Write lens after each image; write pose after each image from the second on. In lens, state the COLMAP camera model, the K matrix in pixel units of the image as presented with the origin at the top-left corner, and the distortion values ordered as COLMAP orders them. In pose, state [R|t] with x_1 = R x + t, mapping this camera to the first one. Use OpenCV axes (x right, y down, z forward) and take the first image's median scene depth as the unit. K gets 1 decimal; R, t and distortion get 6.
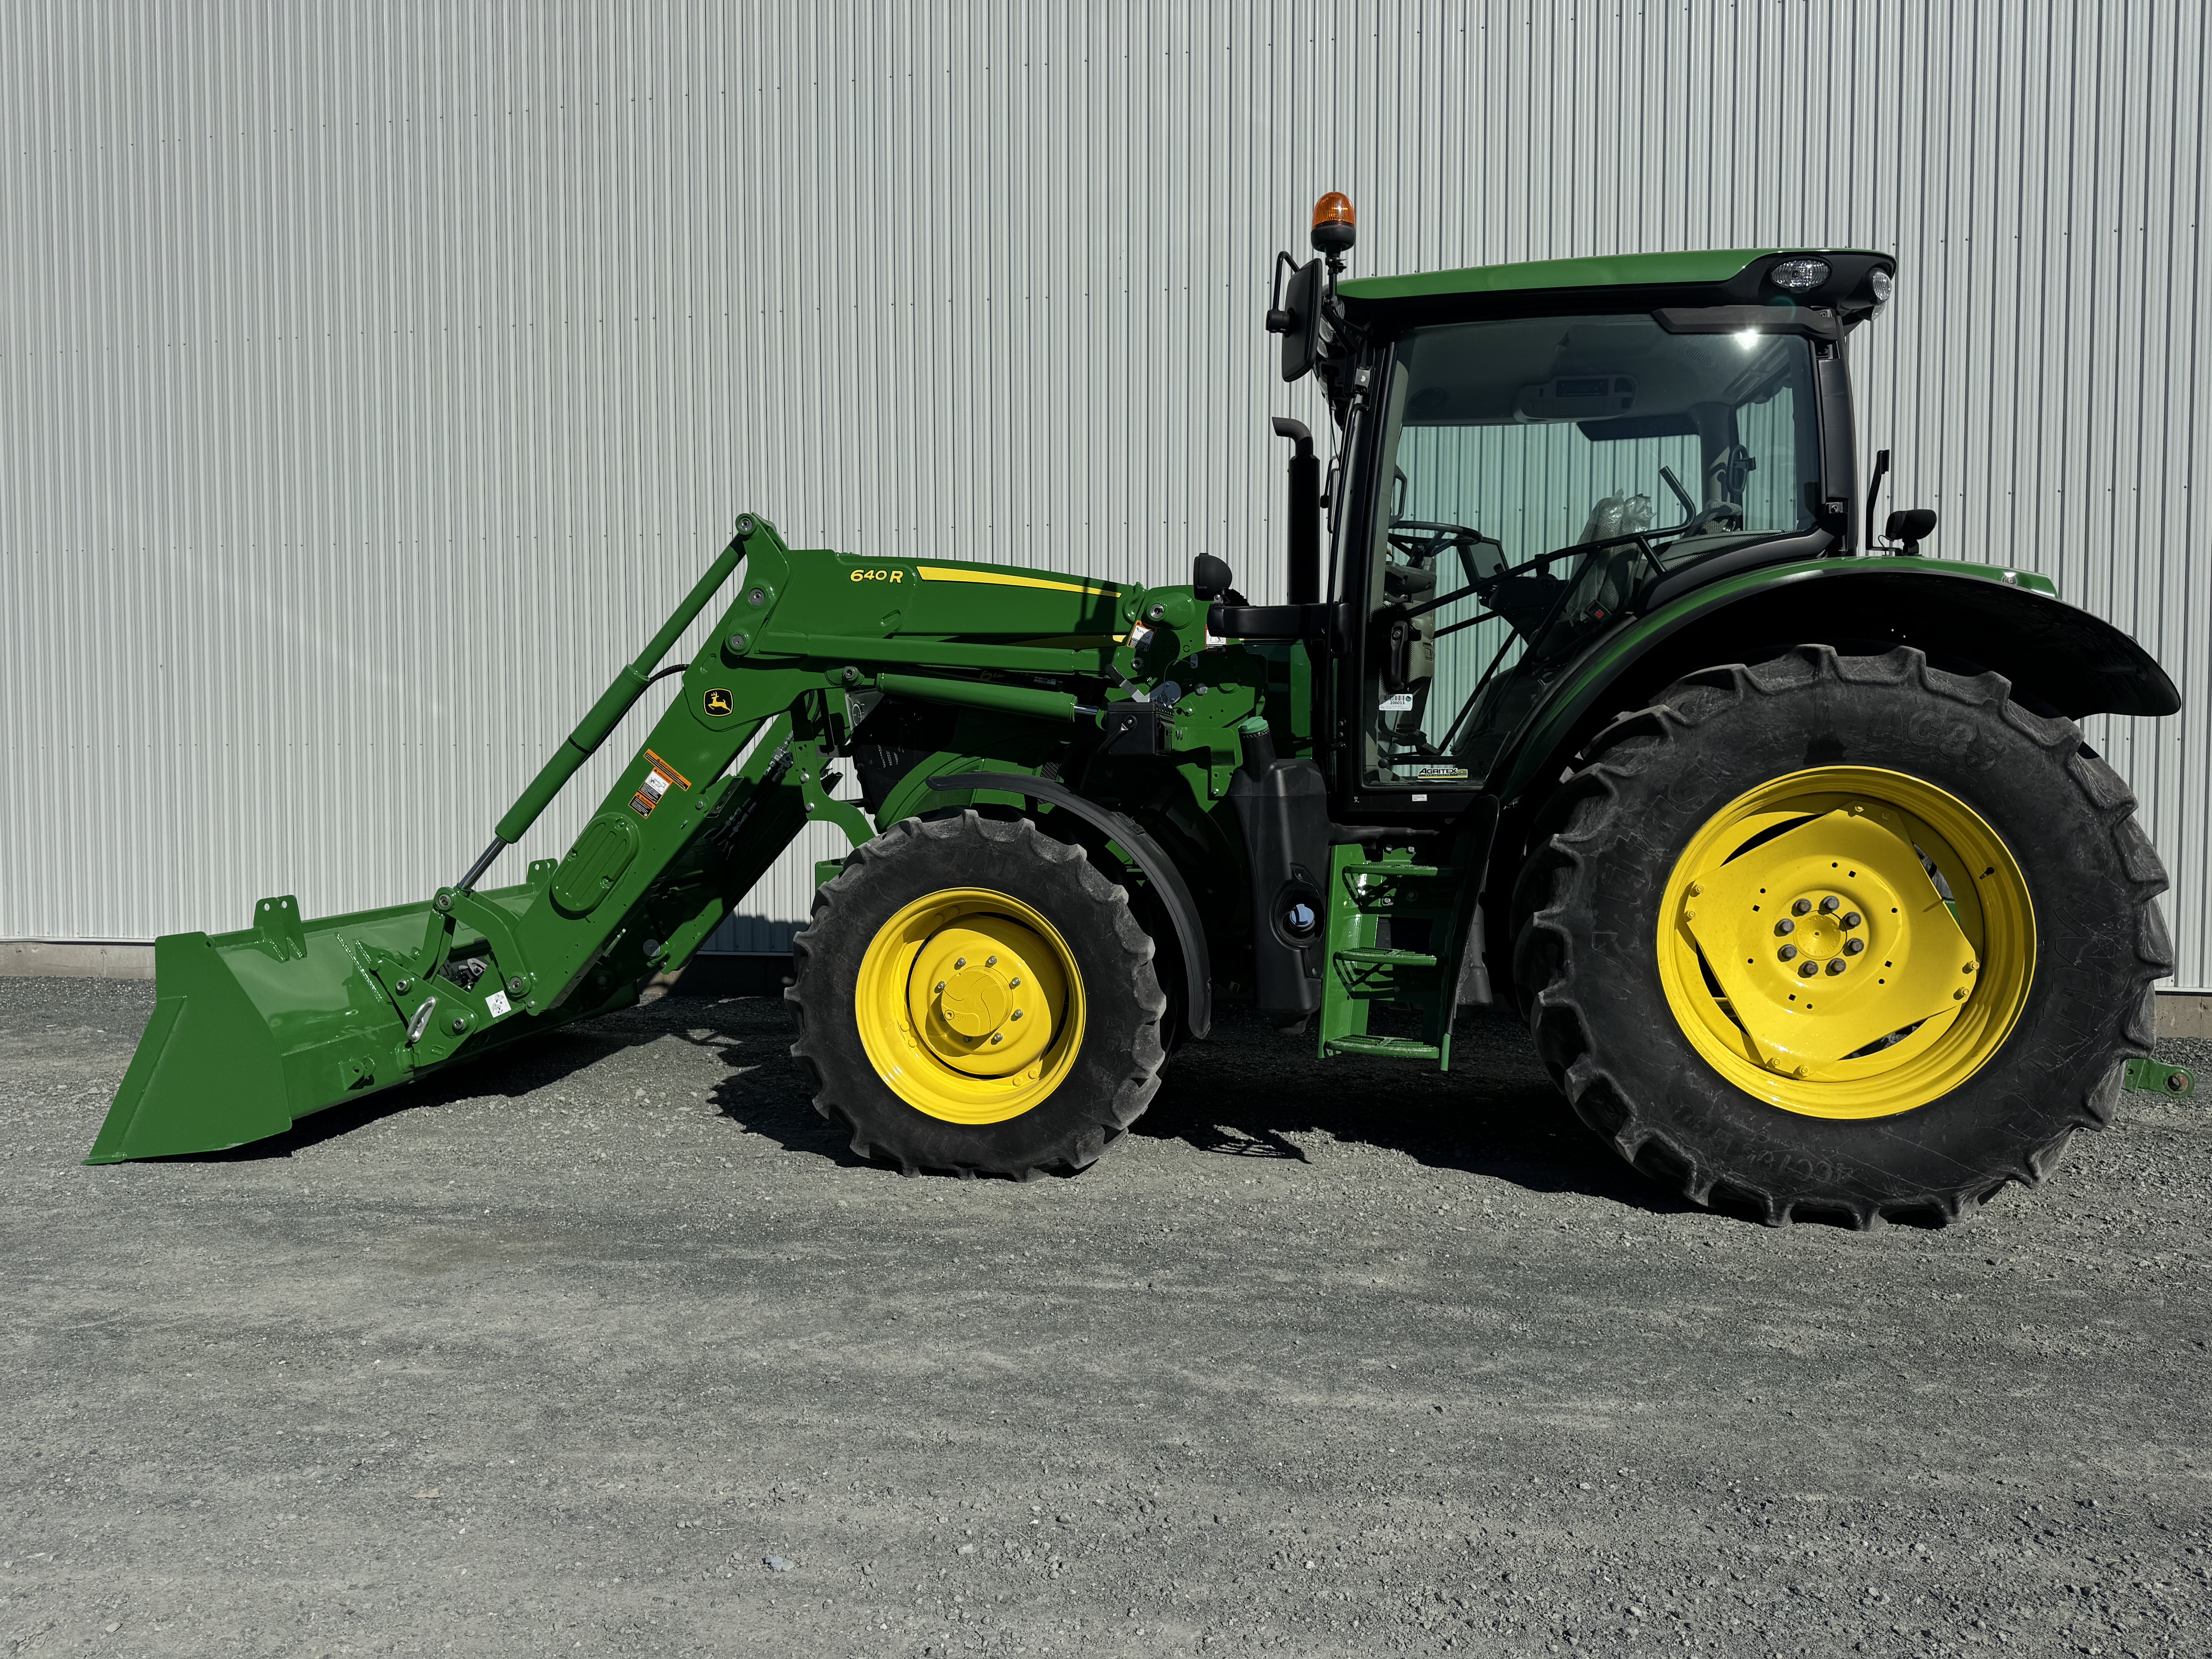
lens RADIAL K [[1558.5, 0, 1104.7], [0, 1558.5, 863.7], [0, 0, 1]] dist [0.156473, -0.382203]
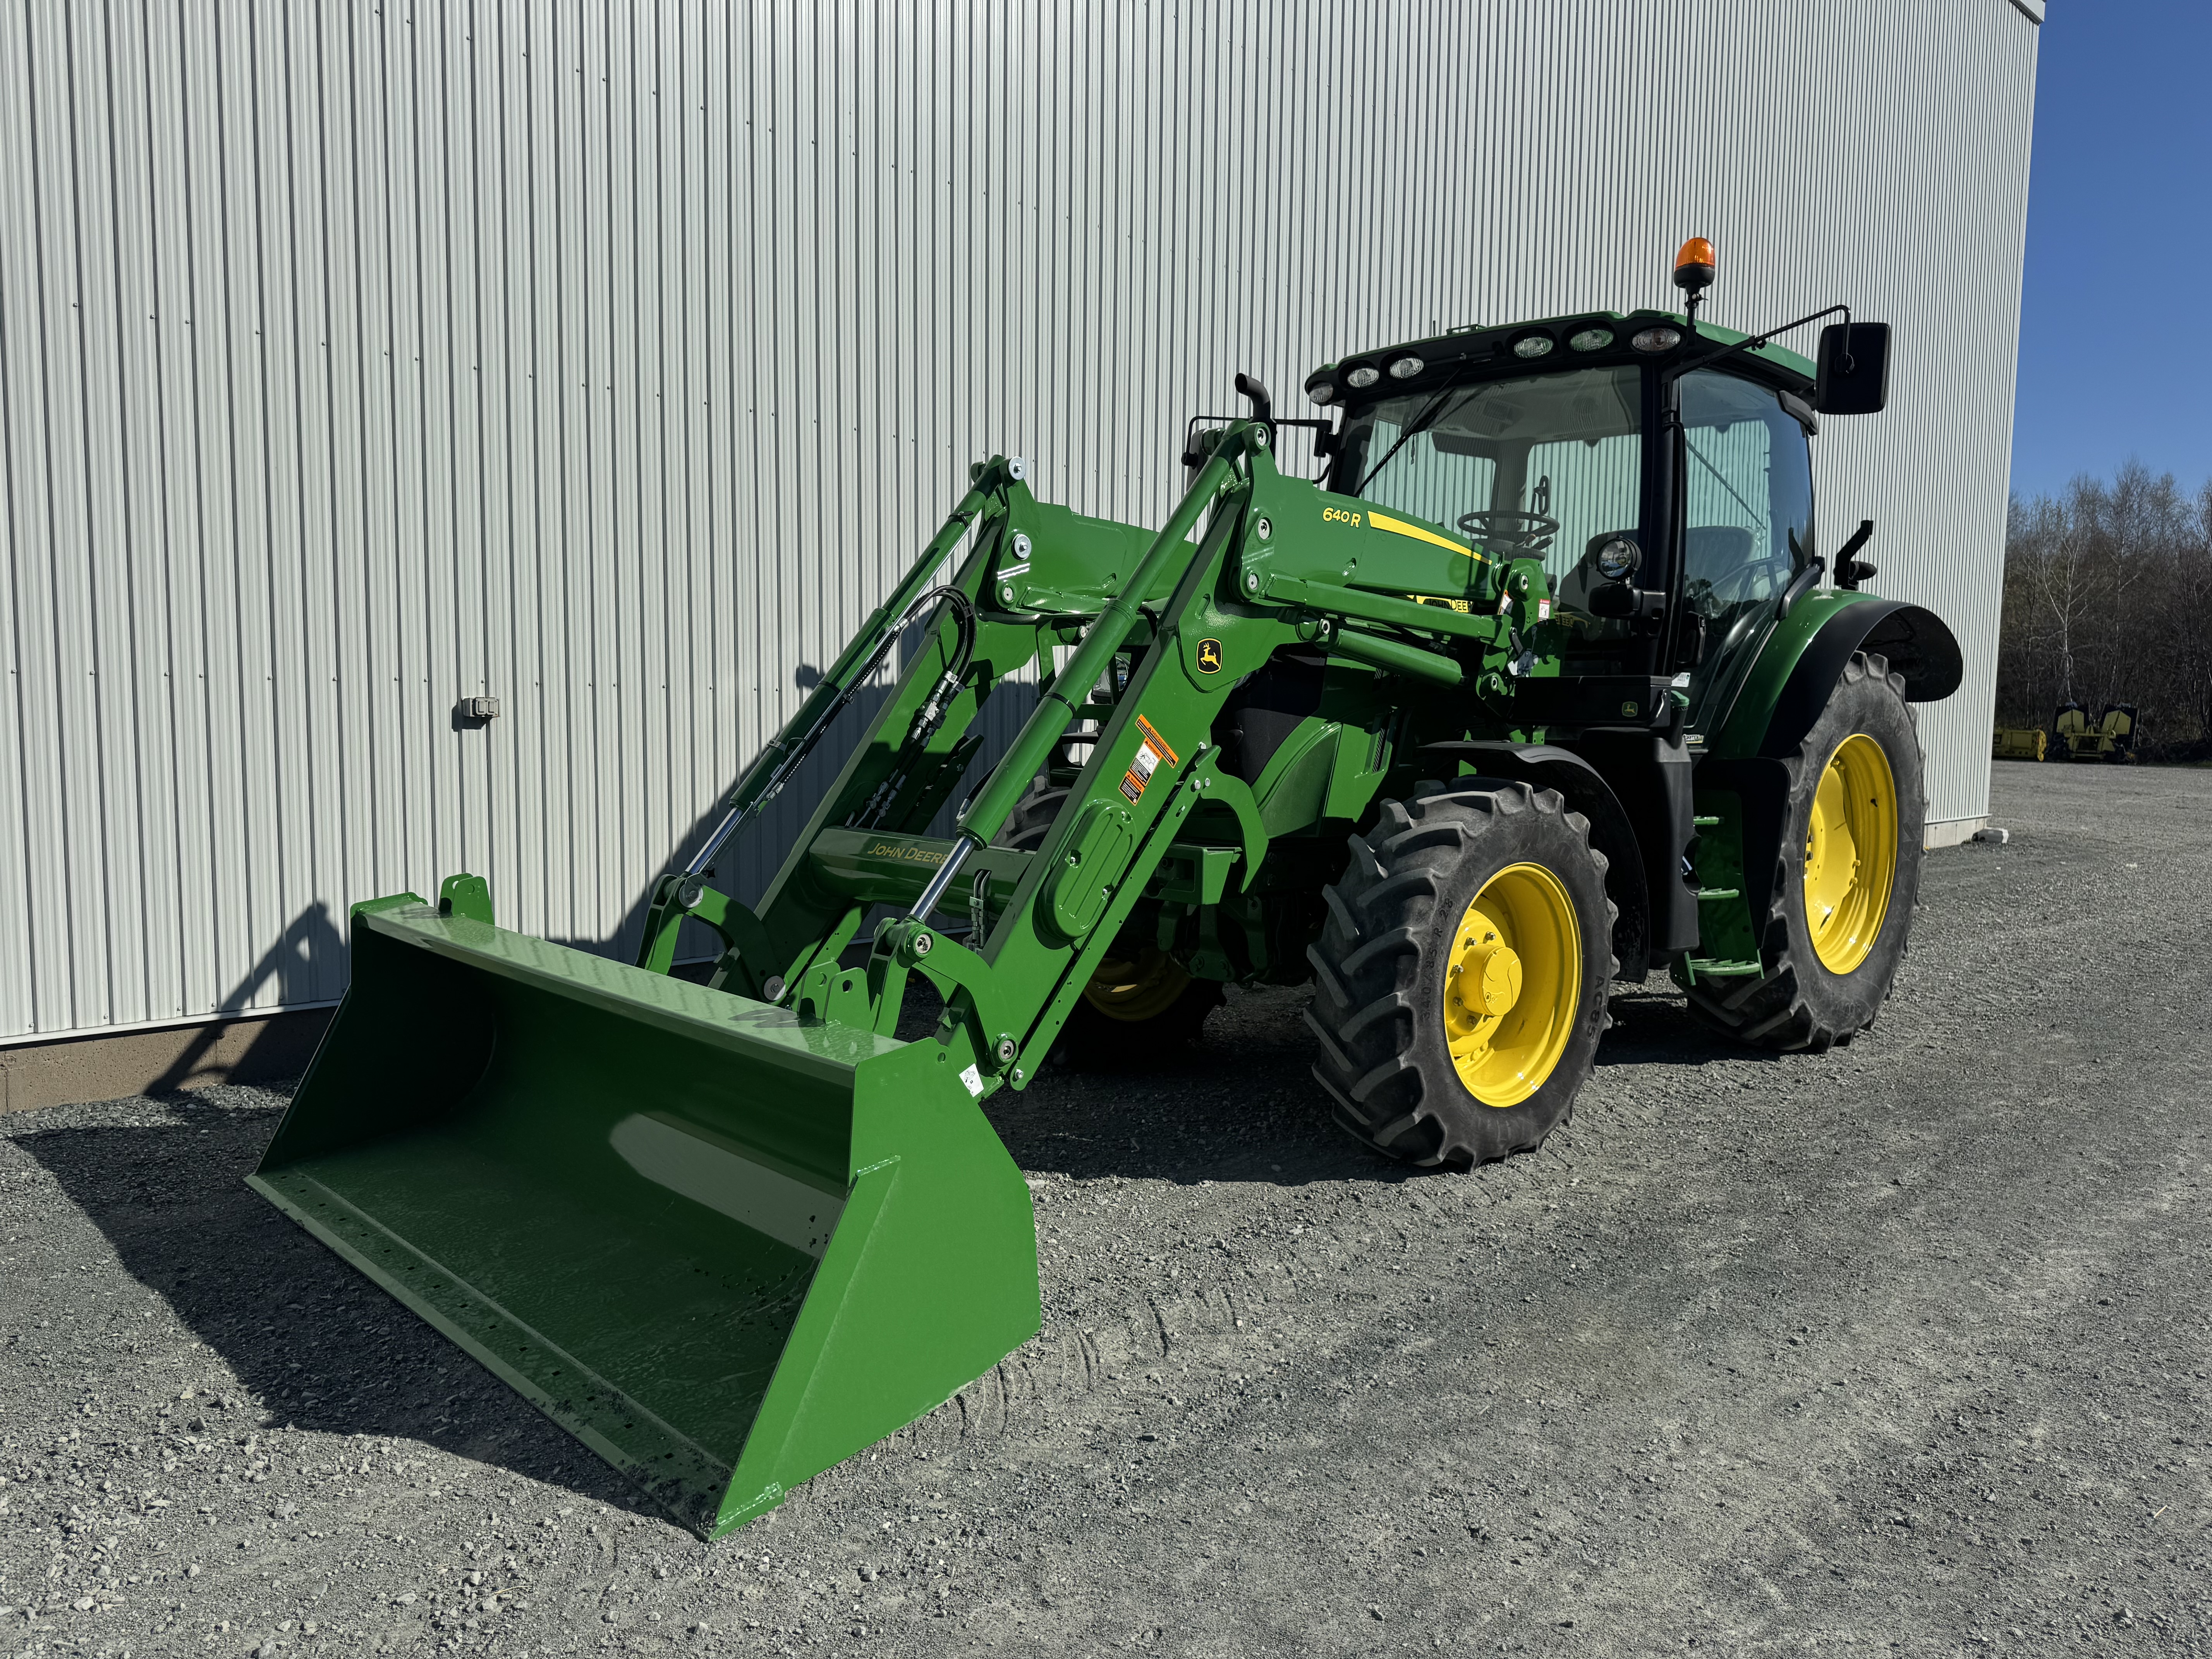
lens RADIAL K [[1558.5, 0, 1104.7], [0, 1558.5, 863.7], [0, 0, 1]] dist [0.156473, -0.382203]
pose [[0.584836, -0.075125, 0.807665, -0.963542], [0.033676, 0.997092, 0.068360, -0.055791], [-0.810452, -0.012781, 0.585665, 0.601755]]
